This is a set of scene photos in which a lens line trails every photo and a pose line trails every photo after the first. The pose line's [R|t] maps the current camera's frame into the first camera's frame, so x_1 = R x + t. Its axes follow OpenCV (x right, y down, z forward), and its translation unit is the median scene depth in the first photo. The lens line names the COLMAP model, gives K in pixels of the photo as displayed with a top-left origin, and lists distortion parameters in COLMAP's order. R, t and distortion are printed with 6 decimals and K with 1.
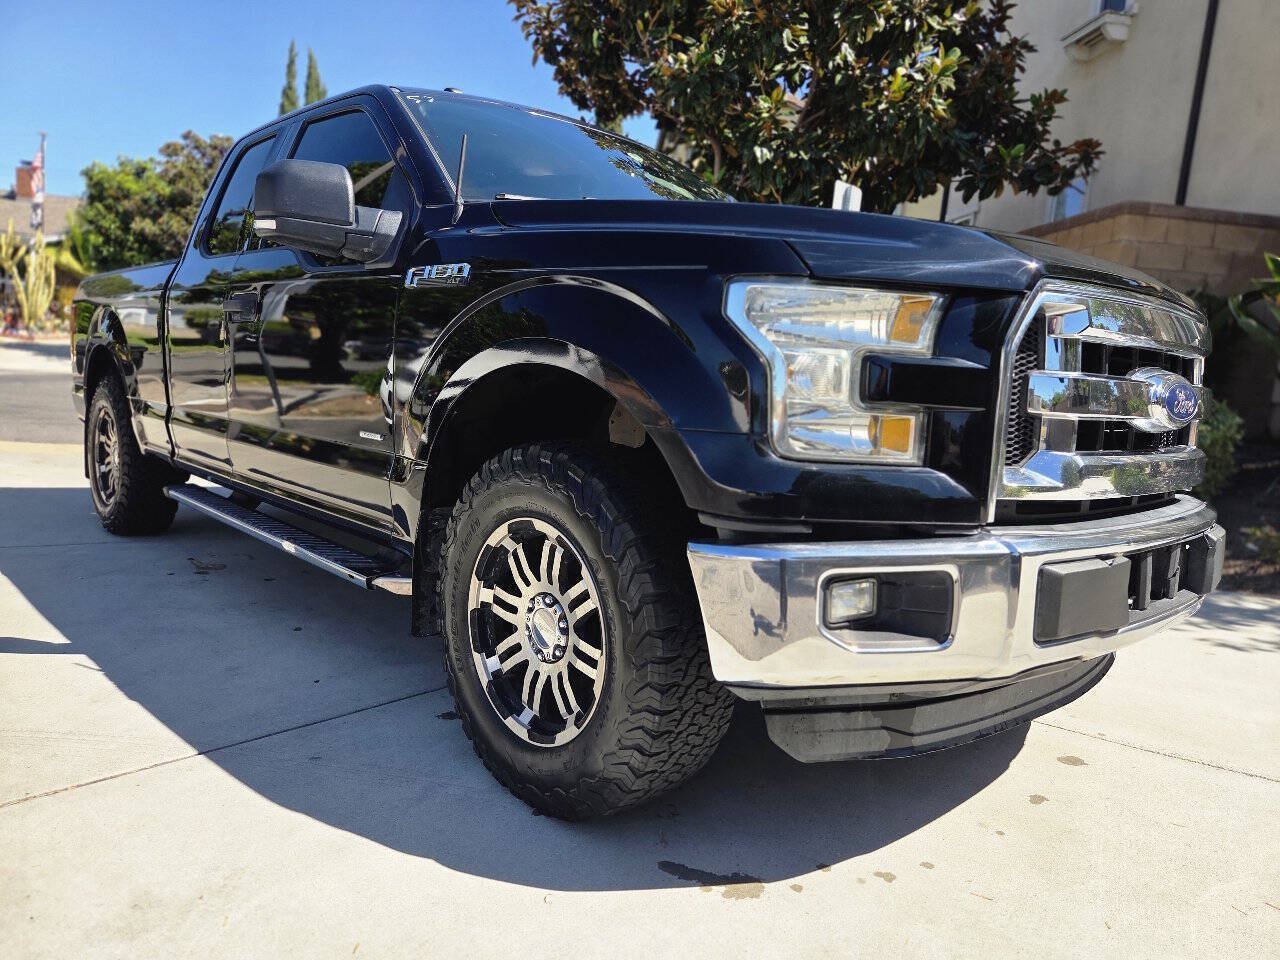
lens RADIAL K [[859.1, 0, 643.1], [0, 859.1, 490.4], [0, 0, 1]] dist [0.074942, -0.061228]
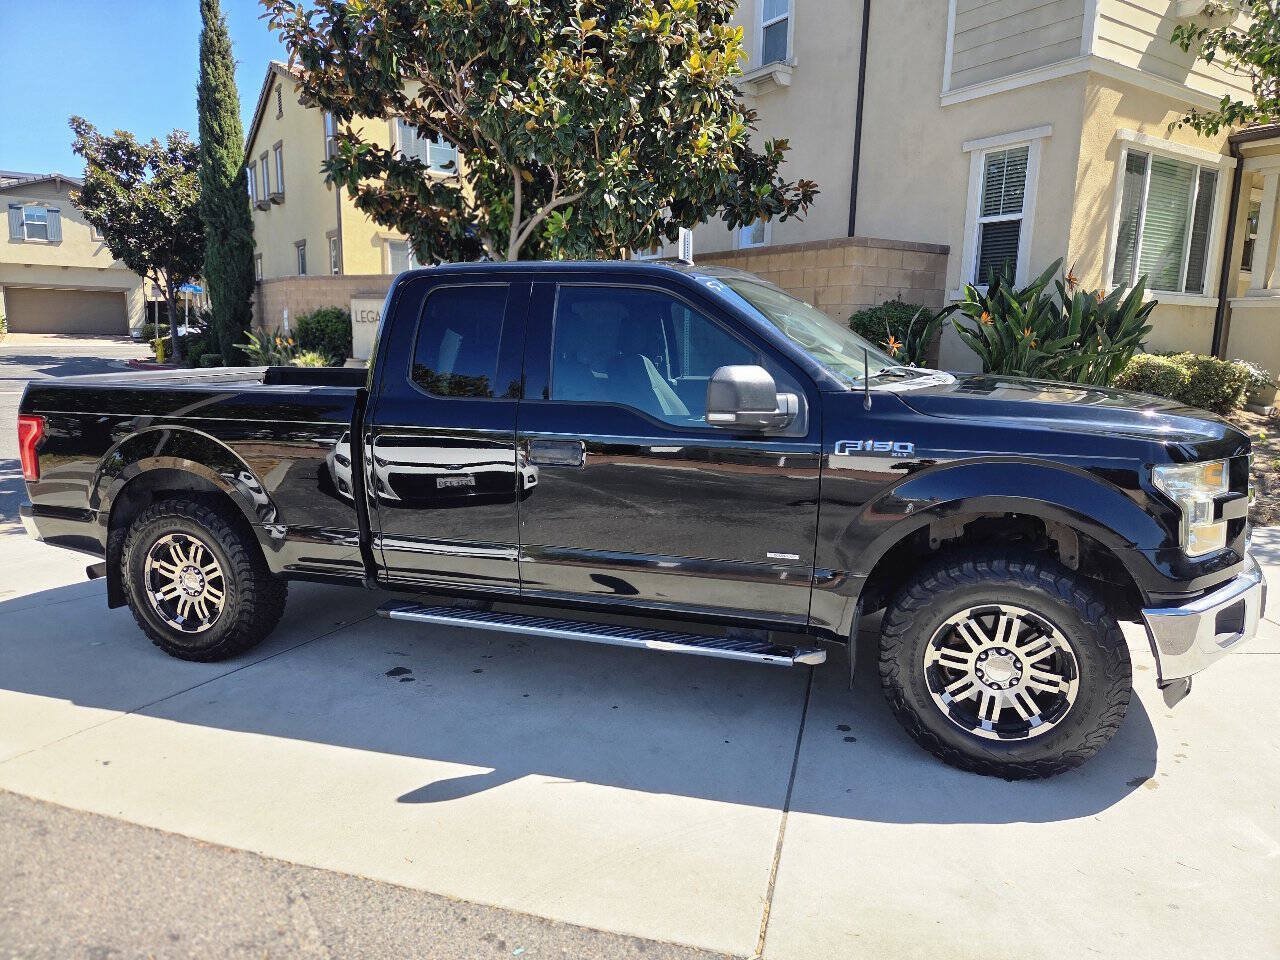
lens RADIAL K [[859.1, 0, 643.6], [0, 859.1, 473.9], [0, 0, 1]] dist [0.074942, -0.061228]
pose [[0.883018, -0.138318, 0.448494, -0.658926], [0.116405, 0.990273, 0.076220, -0.192135], [-0.454674, -0.015096, 0.890530, -0.066850]]
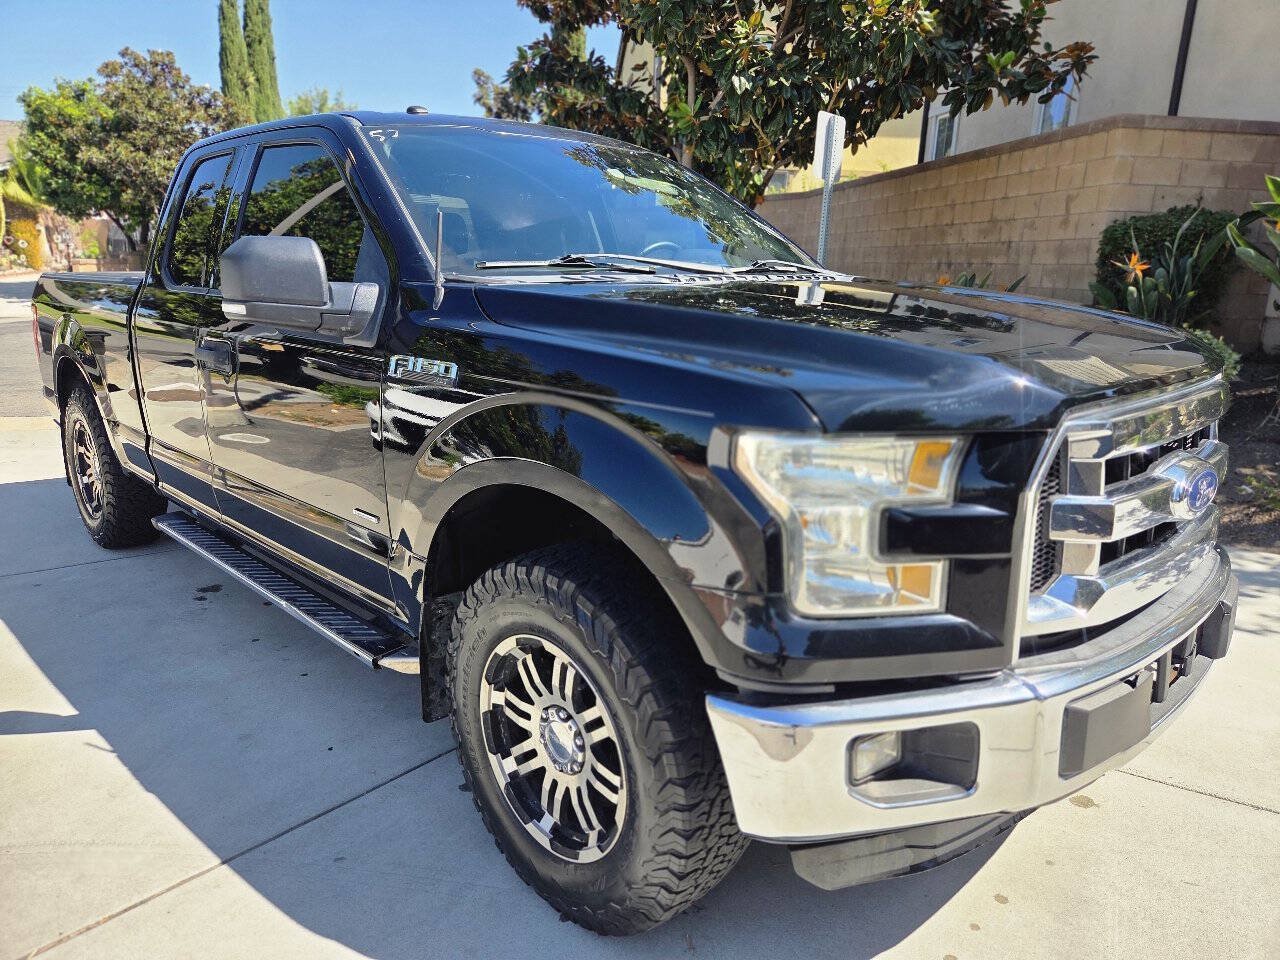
lens RADIAL K [[859.1, 0, 636.7], [0, 859.1, 480.0], [0, 0, 1]] dist [0.074942, -0.061228]
pose [[0.998540, -0.053553, 0.007091, -0.008270], [0.052462, 0.992642, 0.109132, -0.115783], [-0.012883, -0.108601, 0.994002, 0.019938]]
